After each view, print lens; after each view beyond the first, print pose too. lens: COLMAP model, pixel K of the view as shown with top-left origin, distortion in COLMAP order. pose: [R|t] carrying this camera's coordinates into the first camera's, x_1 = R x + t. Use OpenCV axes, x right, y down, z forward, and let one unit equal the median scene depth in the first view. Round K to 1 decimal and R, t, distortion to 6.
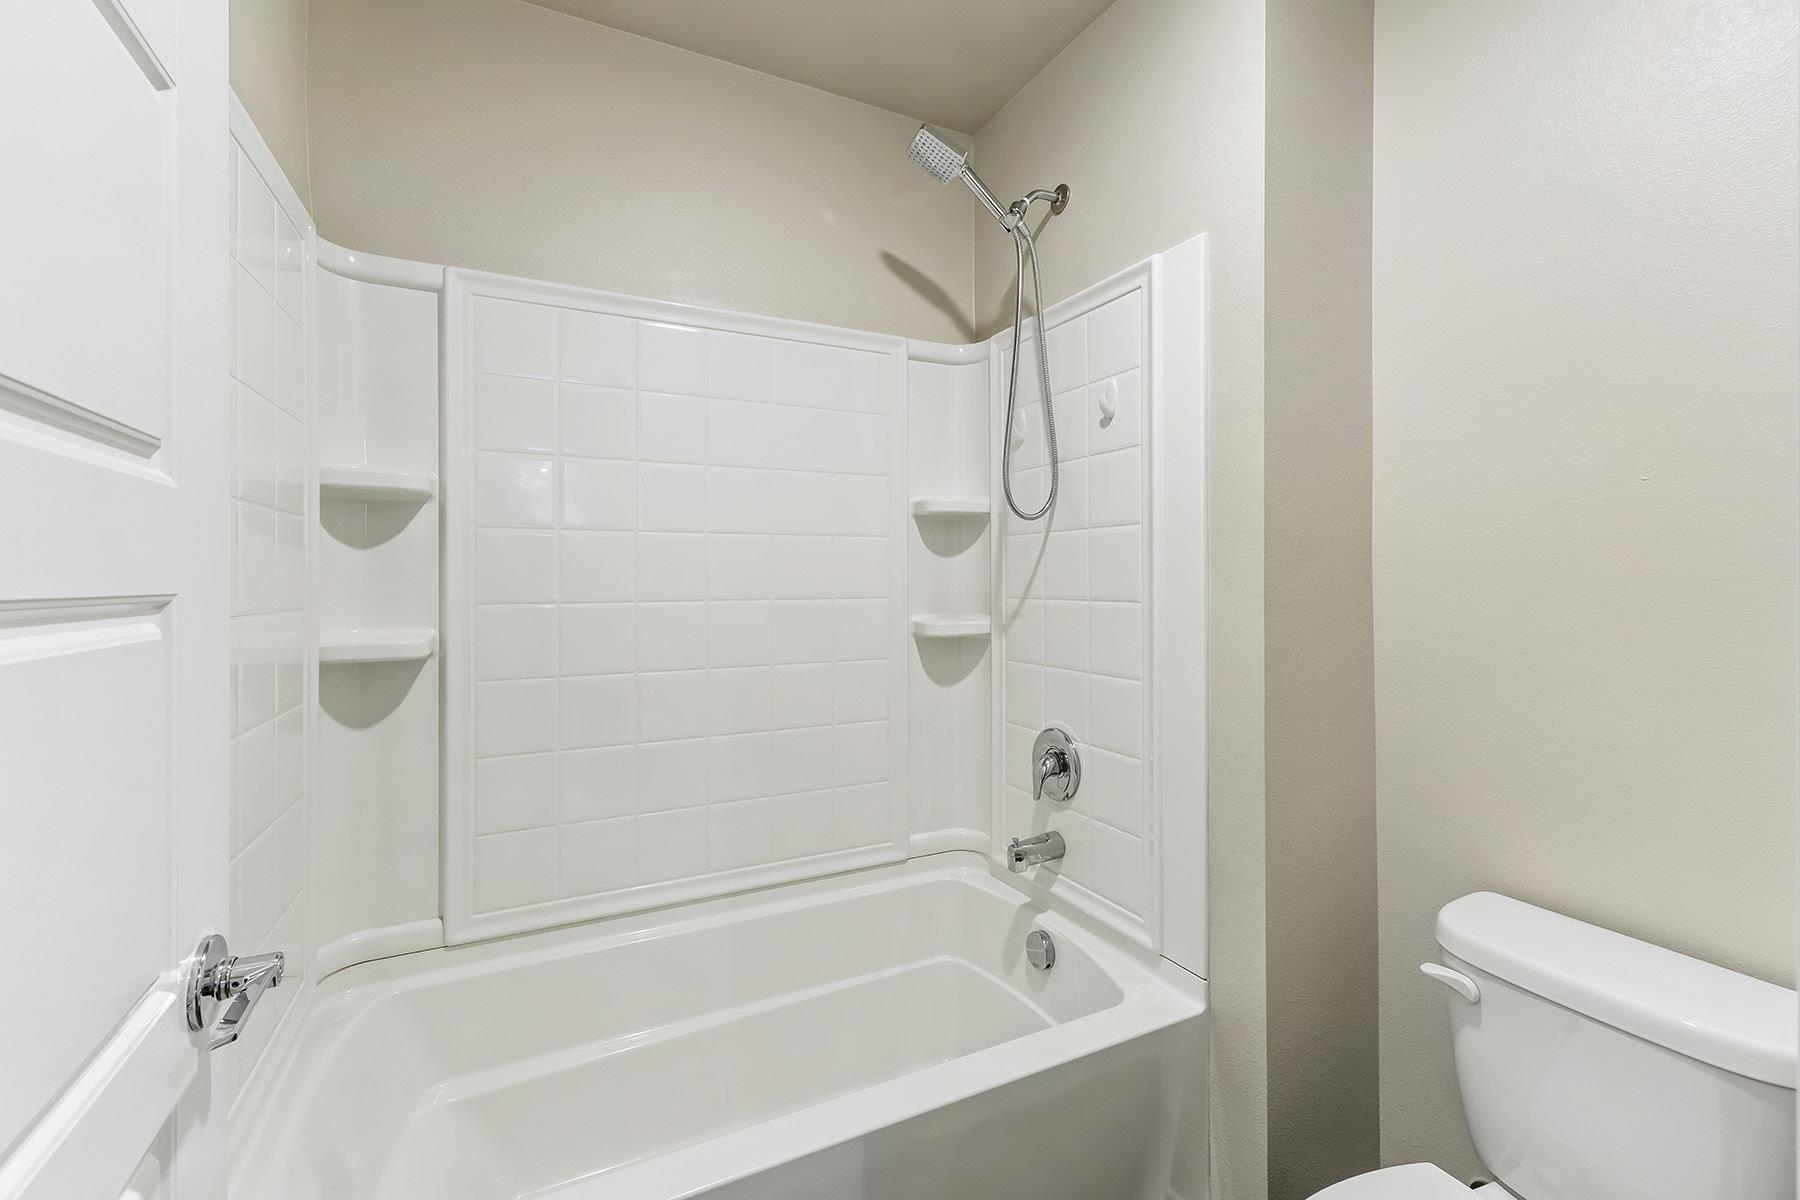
lens RADIAL K [[760.9, 0, 904.1], [0, 760.9, 595.4], [0, 0, 1]] dist [0.007591, -0.000010]
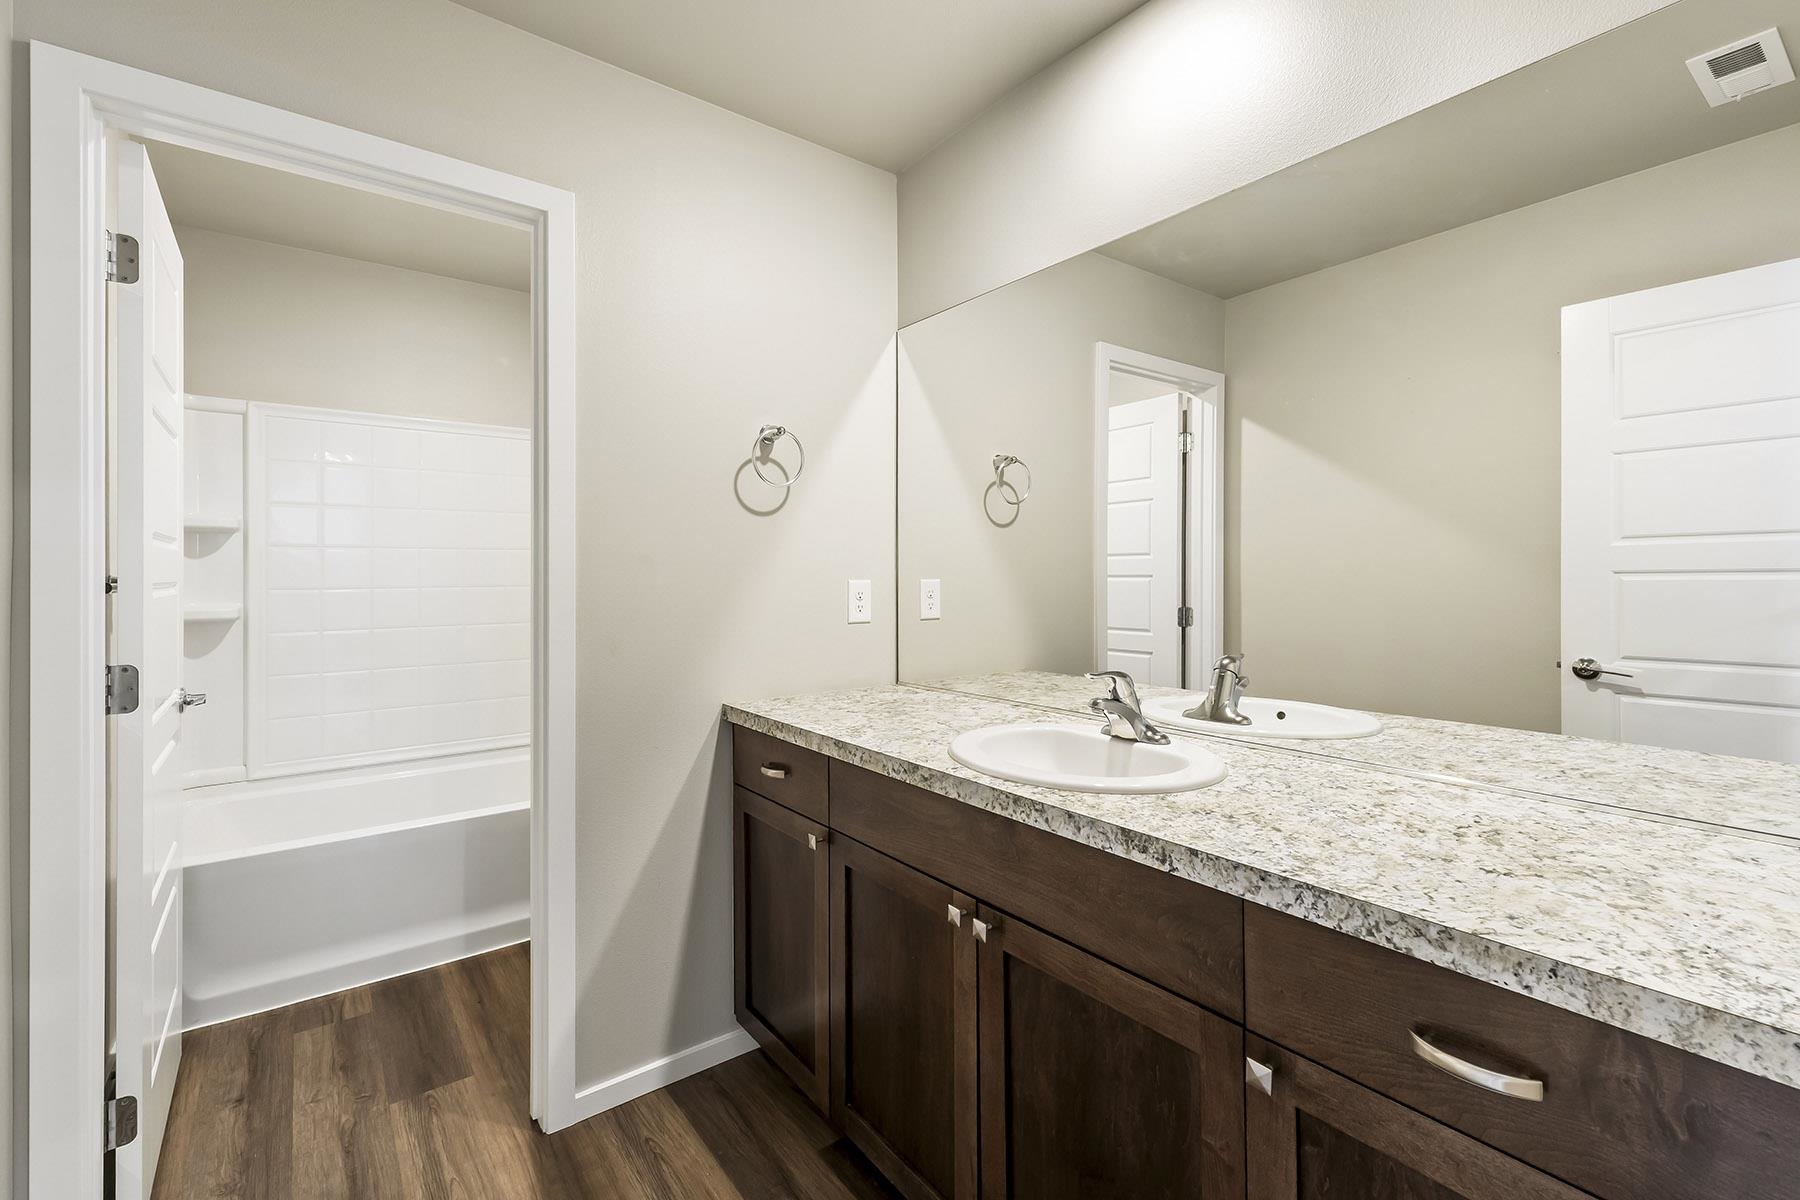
lens RADIAL K [[760.9, 0, 898.2], [0, 760.9, 589.6], [0, 0, 1]] dist [0.007591, -0.000010]
pose [[0.981249, 0.001190, 0.192743, 0.553847], [-0.001756, 0.999995, 0.002762, 0.004721], [-0.192739, -0.003049, 0.981245, -1.062504]]
